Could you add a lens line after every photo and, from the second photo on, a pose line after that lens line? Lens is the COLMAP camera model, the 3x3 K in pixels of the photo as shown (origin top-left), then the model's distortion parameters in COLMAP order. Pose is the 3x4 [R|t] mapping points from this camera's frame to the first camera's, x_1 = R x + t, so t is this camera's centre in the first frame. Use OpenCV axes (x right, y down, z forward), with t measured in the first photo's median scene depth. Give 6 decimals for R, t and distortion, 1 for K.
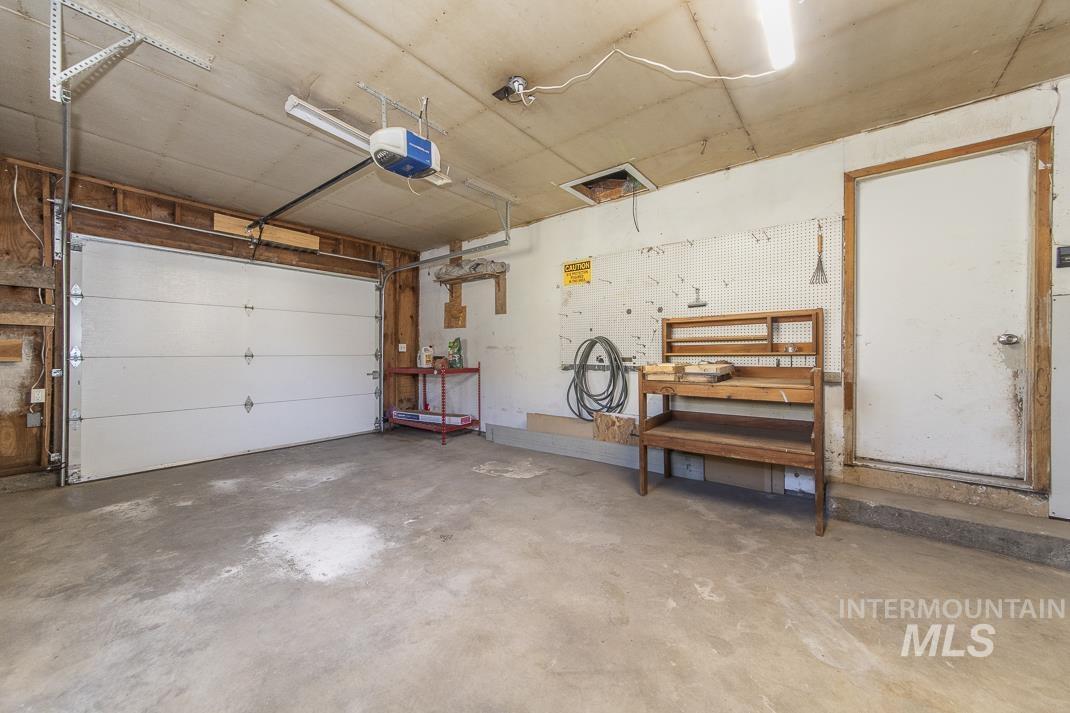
lens RADIAL K [[381.6, 0, 532.2], [0, 381.6, 351.1], [0, 0, 1]] dist [0.000874, 0.000560]
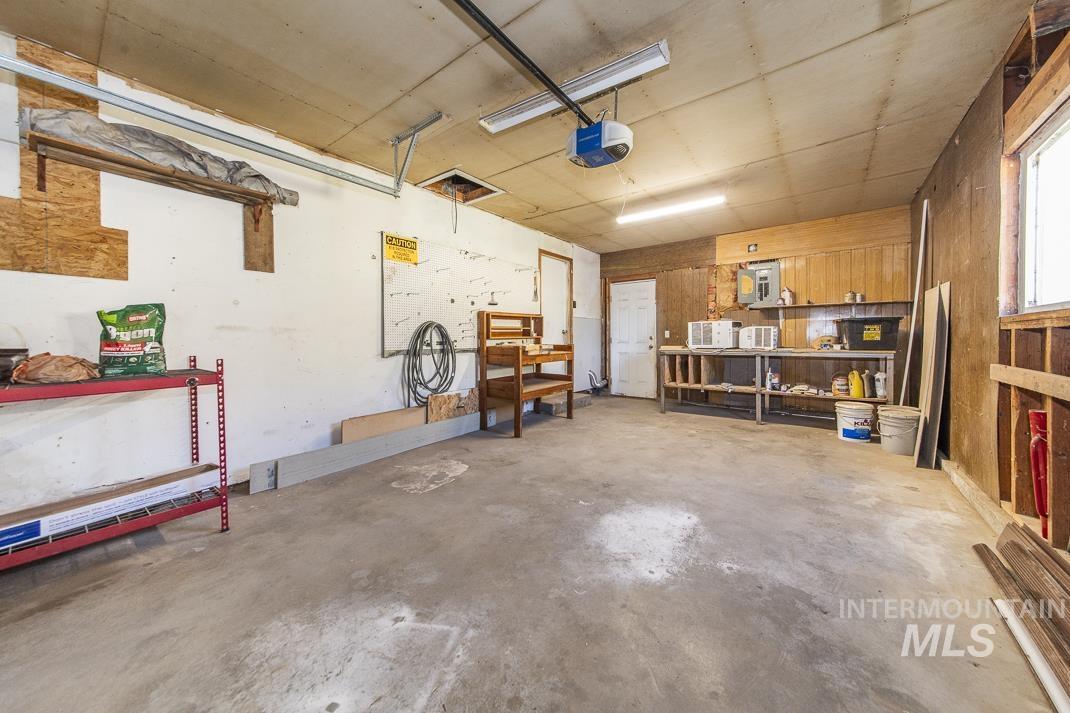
lens RADIAL K [[381.6, 0, 532.2], [0, 381.6, 351.1], [0, 0, 1]] dist [0.000874, 0.000560]
pose [[-0.021651, -0.031094, 0.999282, -1.024561], [0.006773, 0.999489, 0.031247, 0.013404], [-0.999743, 0.007445, -0.021430, 0.905562]]
